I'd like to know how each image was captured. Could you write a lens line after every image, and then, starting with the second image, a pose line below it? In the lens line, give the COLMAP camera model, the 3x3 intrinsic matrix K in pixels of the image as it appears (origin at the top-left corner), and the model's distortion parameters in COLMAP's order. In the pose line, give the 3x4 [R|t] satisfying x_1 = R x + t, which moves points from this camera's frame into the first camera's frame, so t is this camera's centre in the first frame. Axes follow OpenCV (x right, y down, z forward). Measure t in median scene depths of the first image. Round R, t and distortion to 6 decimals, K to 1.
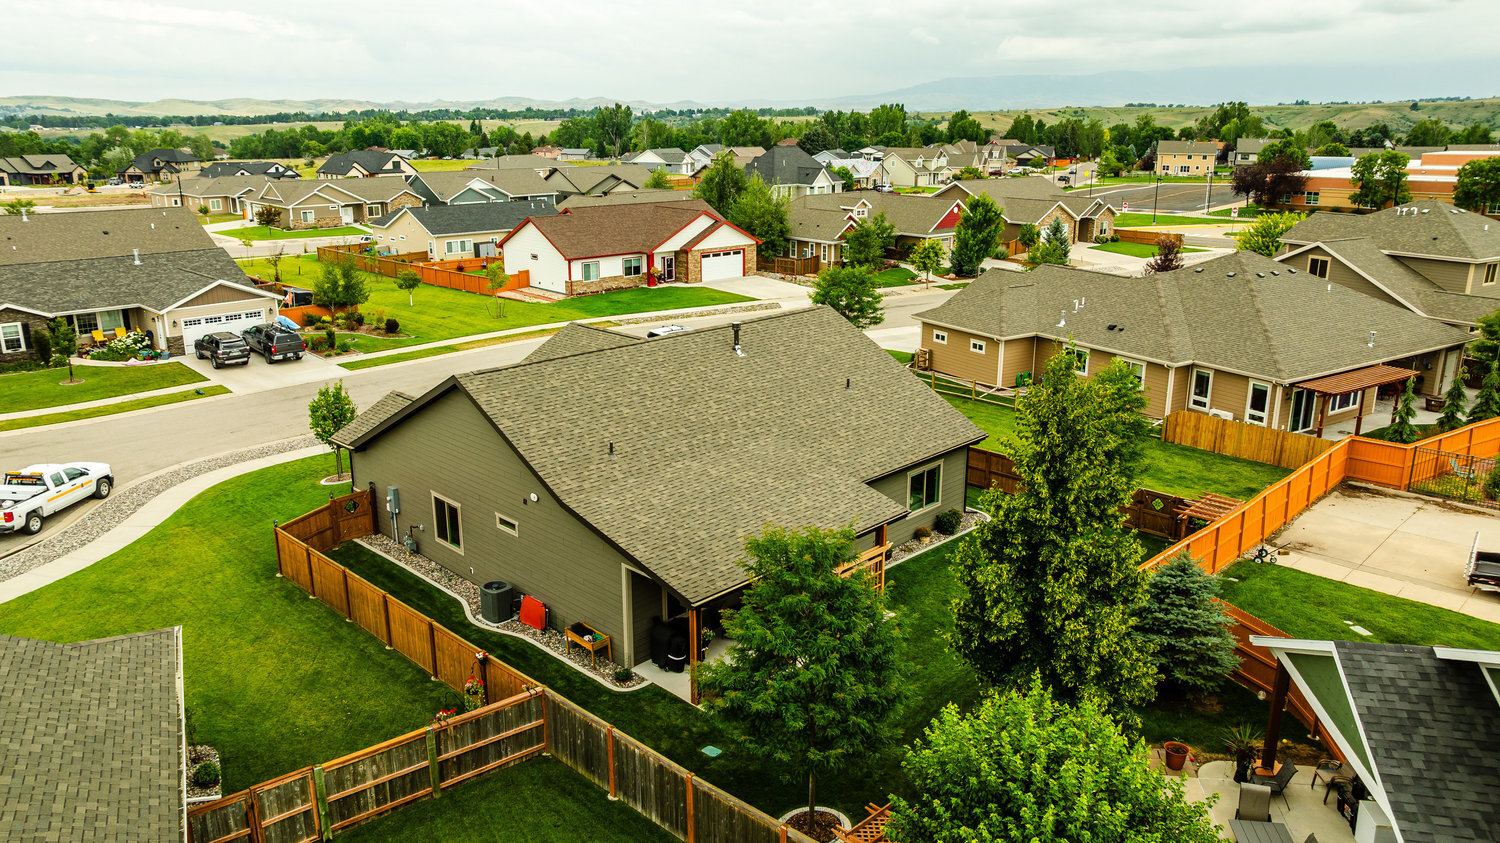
lens RADIAL K [[1069.0, 0, 750.0], [0, 1069.0, 421.5], [0, 0, 1]] dist [-0.062841, 0.079472]
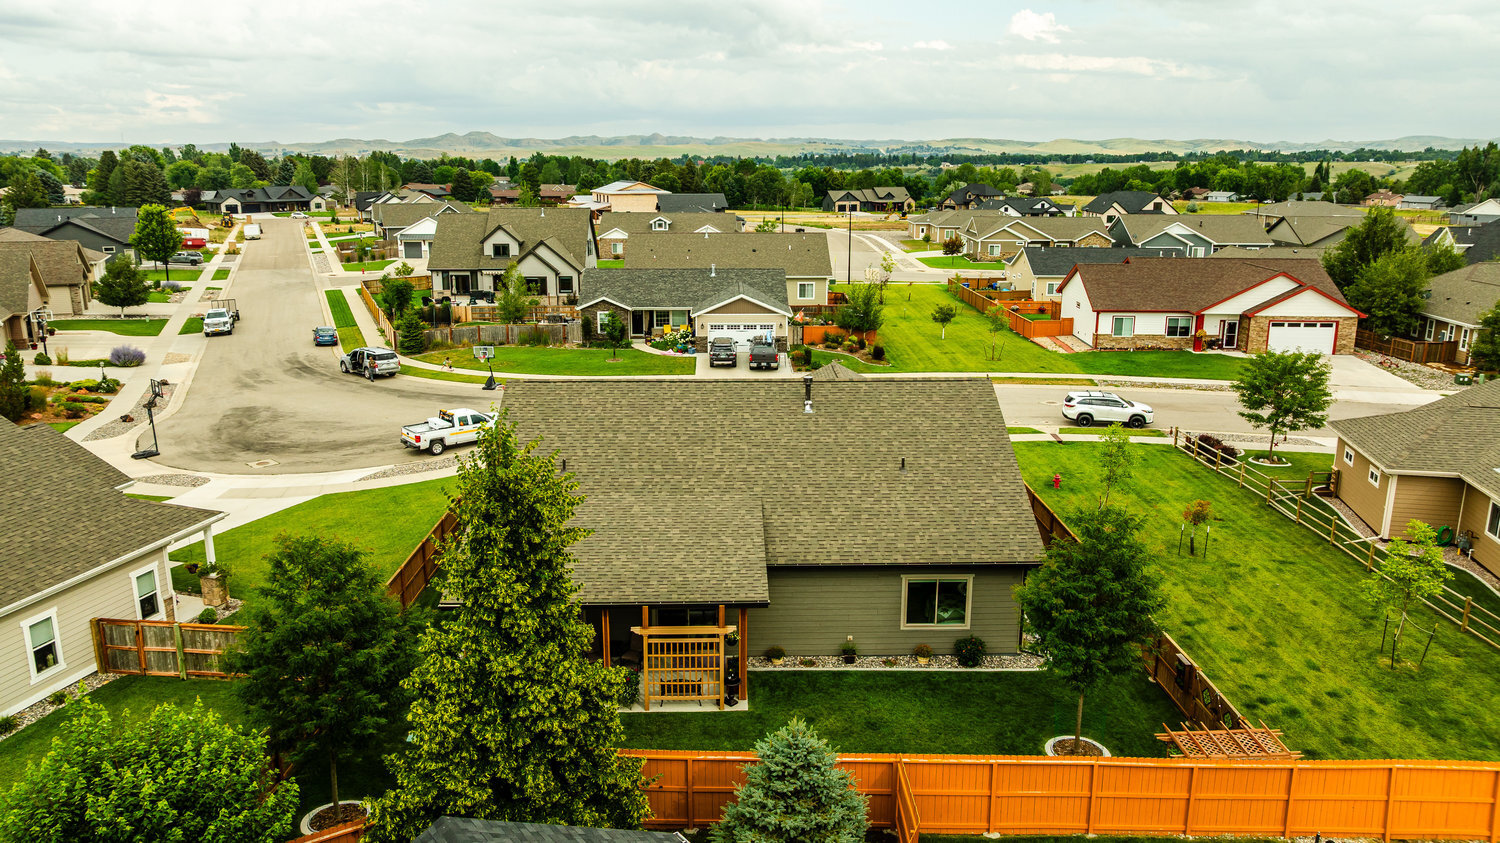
lens RADIAL K [[1056.7, 0, 750.0], [0, 1056.7, 421.5], [0, 0, 1]] dist [-0.025818, 0.009426]
pose [[0.714445, 0.170925, -0.678493, 0.224096], [-0.193445, 0.980159, 0.043225, -0.031346], [0.672419, 0.100369, 0.733334, 0.099405]]
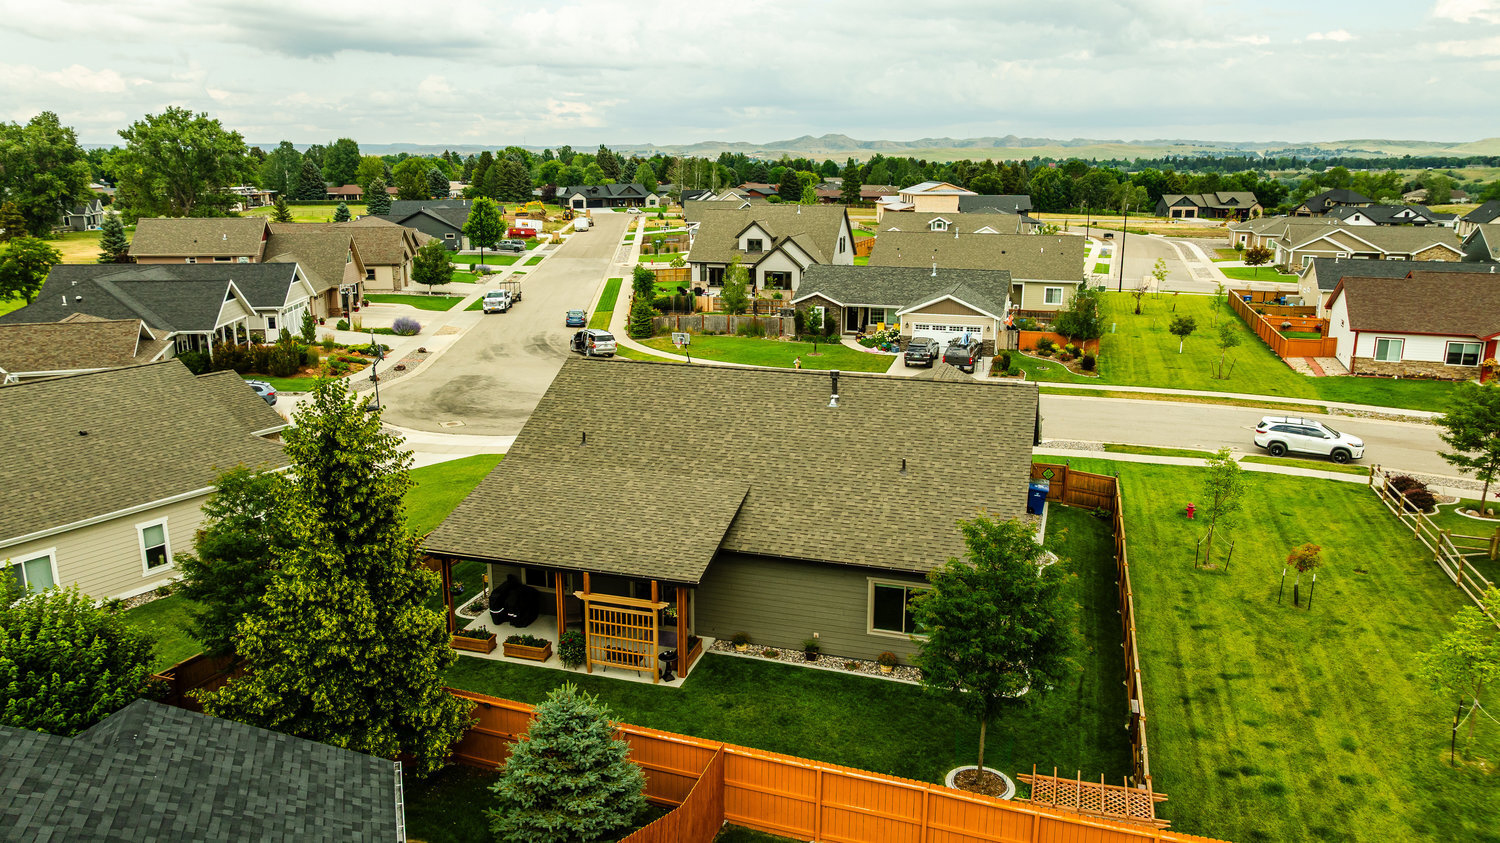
lens RADIAL K [[1056.7, 0, 750.0], [0, 1056.7, 421.5], [0, 0, 1]] dist [-0.025818, 0.009426]
pose [[0.453969, 0.215643, -0.864529, 0.287908], [-0.245896, 0.962912, 0.111061, -0.050074], [0.856415, 0.162166, 0.490158, 0.178372]]
